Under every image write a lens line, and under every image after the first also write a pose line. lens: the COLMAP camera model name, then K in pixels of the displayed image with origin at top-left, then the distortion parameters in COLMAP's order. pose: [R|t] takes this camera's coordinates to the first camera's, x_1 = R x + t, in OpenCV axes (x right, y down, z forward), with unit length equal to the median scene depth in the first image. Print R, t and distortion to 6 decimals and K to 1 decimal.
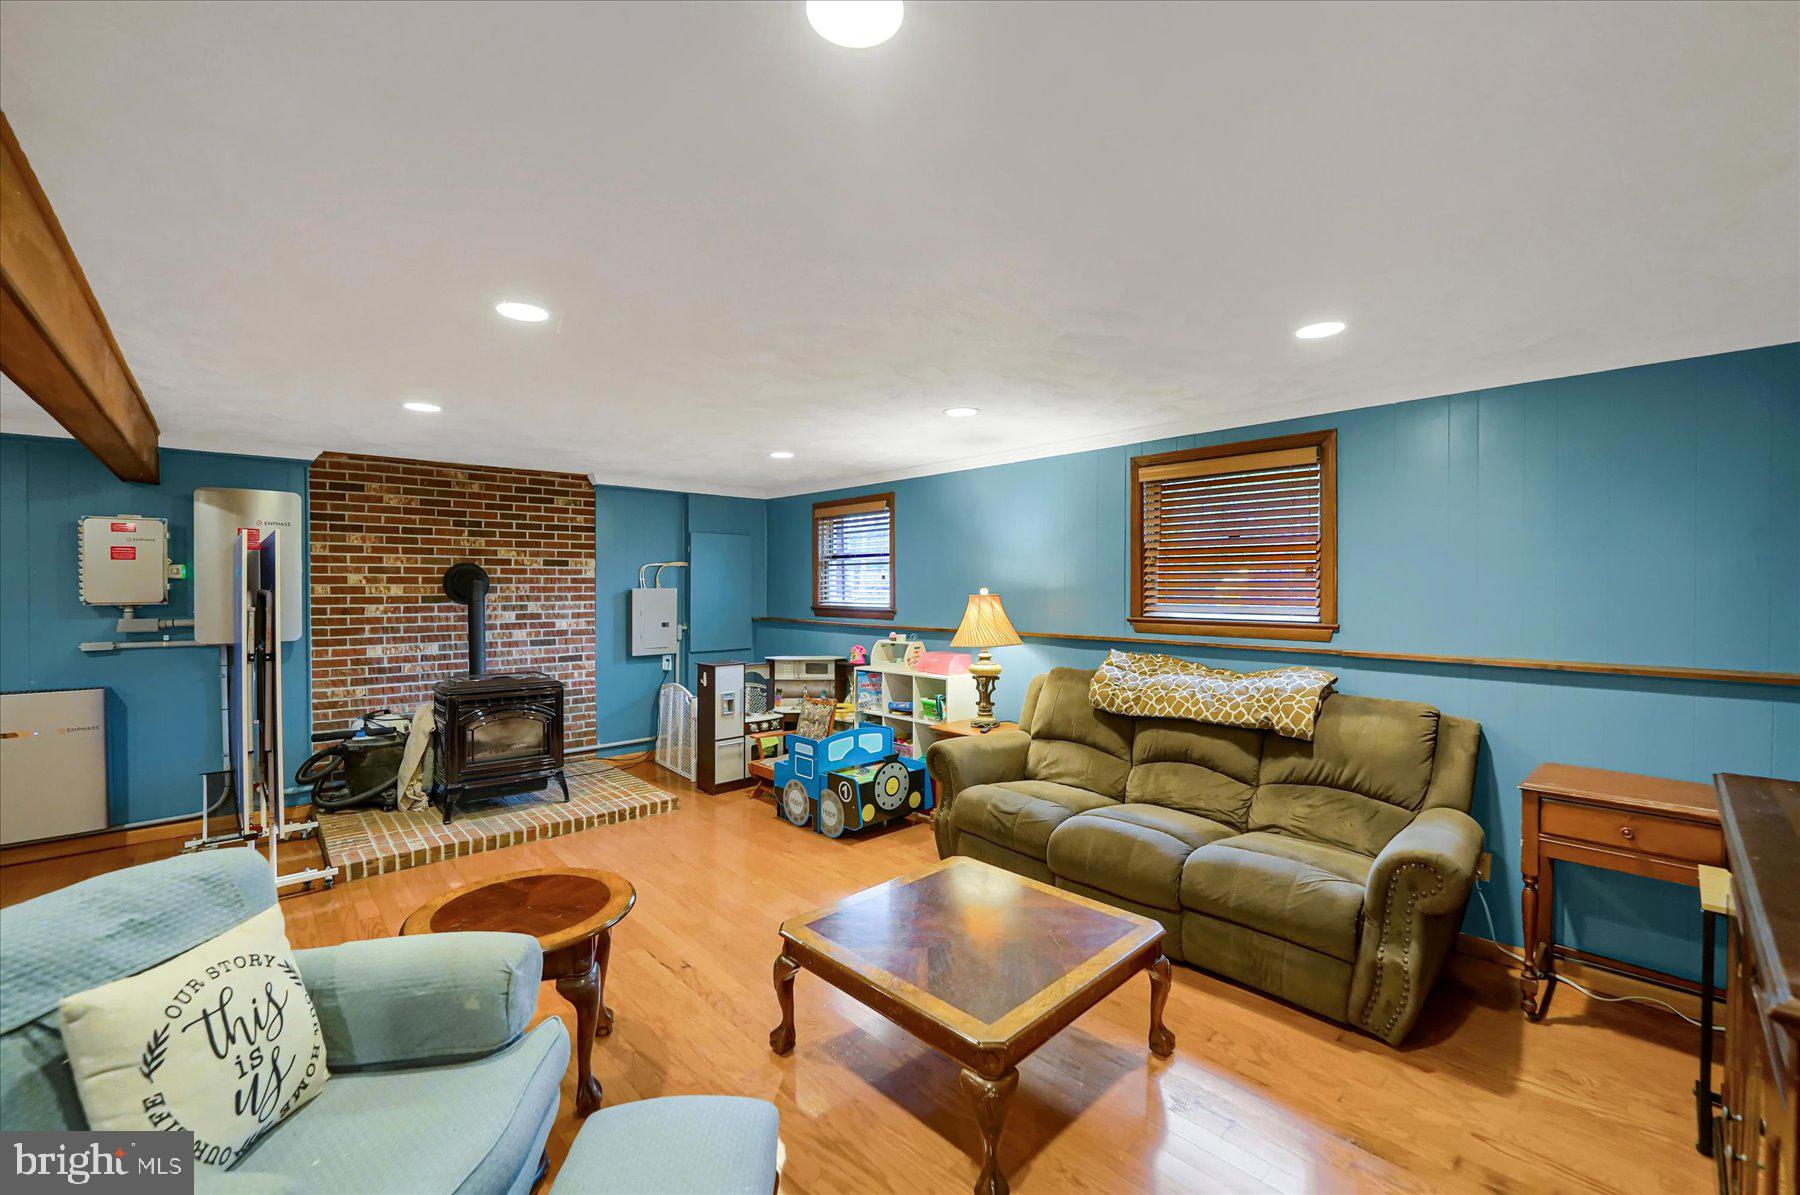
lens RADIAL K [[729.0, 0, 899.2], [0, 729.0, 590.3], [0, 0, 1]] dist [-0.026796, 0.000180]
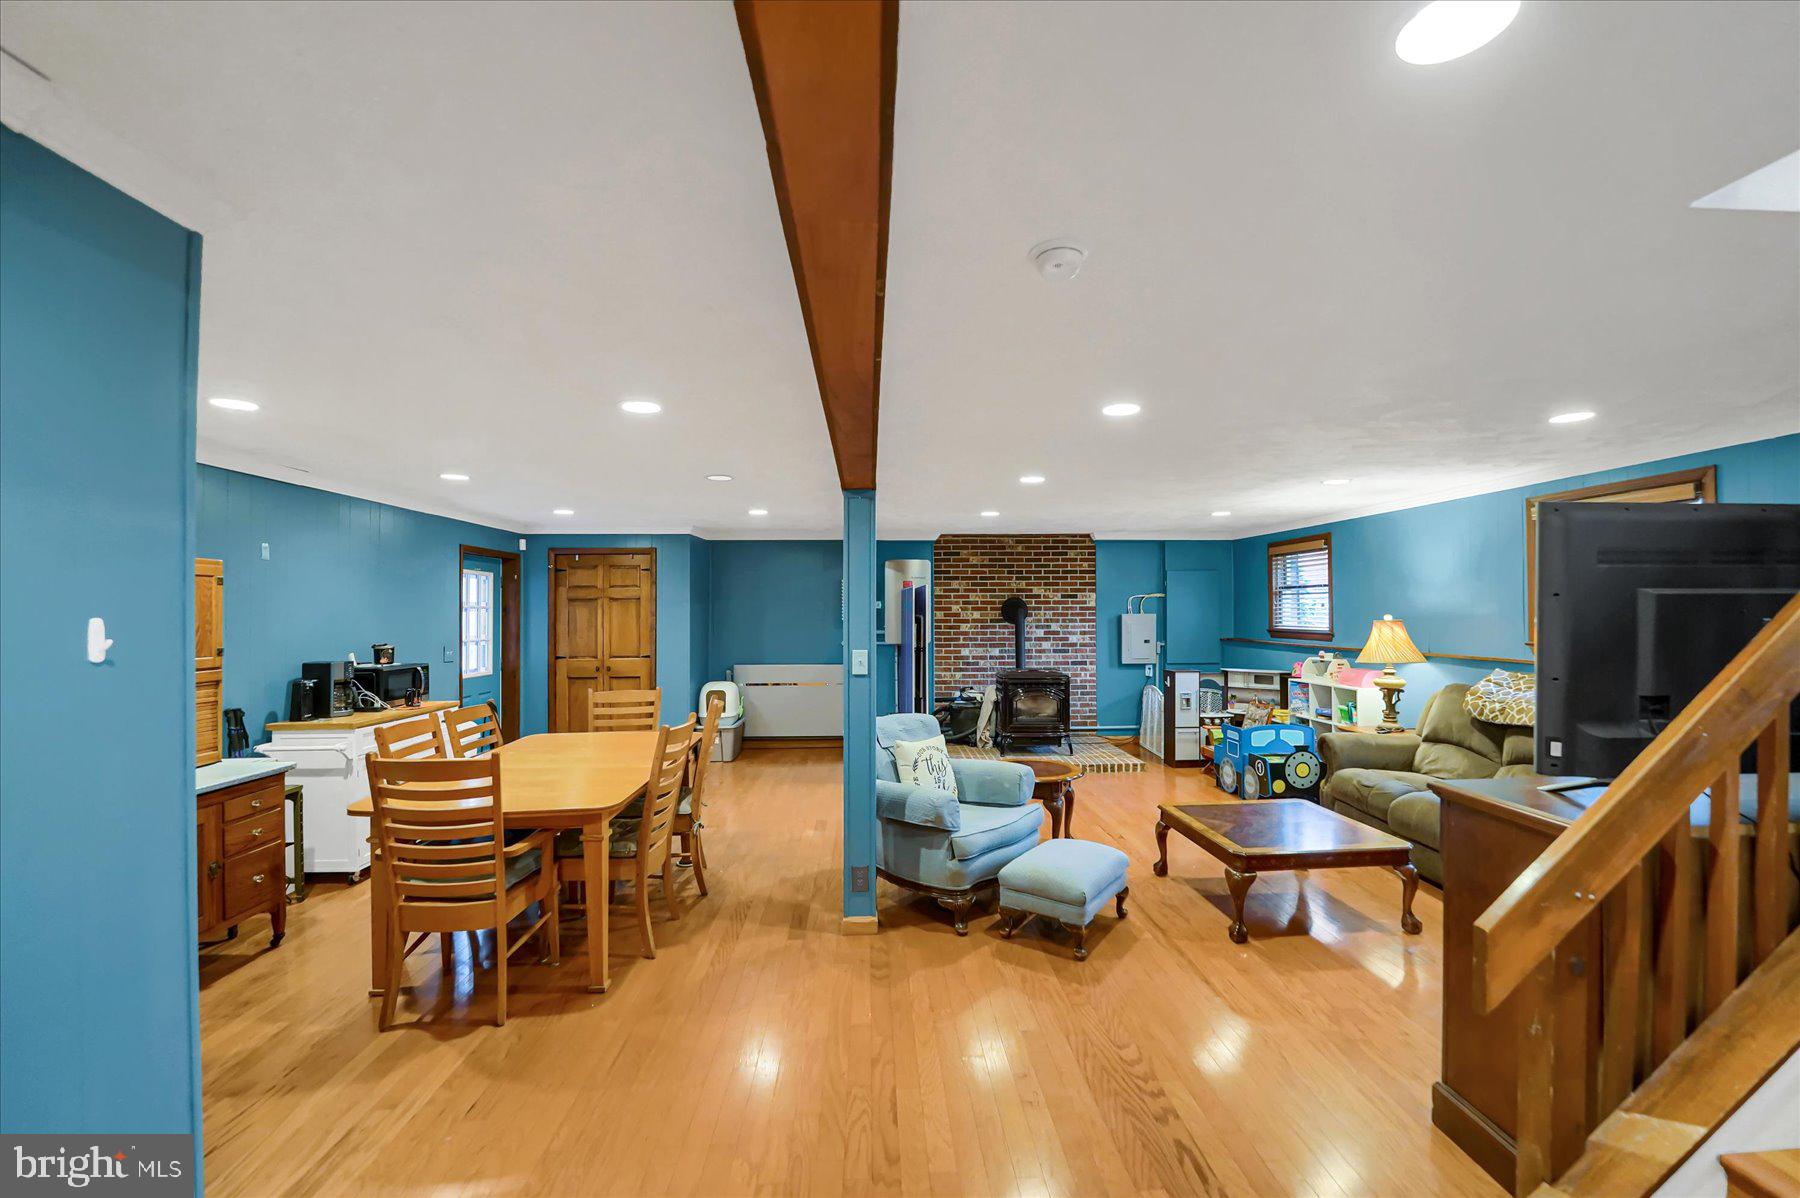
lens RADIAL K [[729.0, 0, 903.1], [0, 729.0, 603.8], [0, 0, 1]] dist [-0.026796, 0.000180]
pose [[0.763414, -0.006912, -0.645873, 0.252116], [-0.001903, 0.999914, -0.012951, -0.003888], [0.645907, 0.011116, 0.763335, -0.385212]]
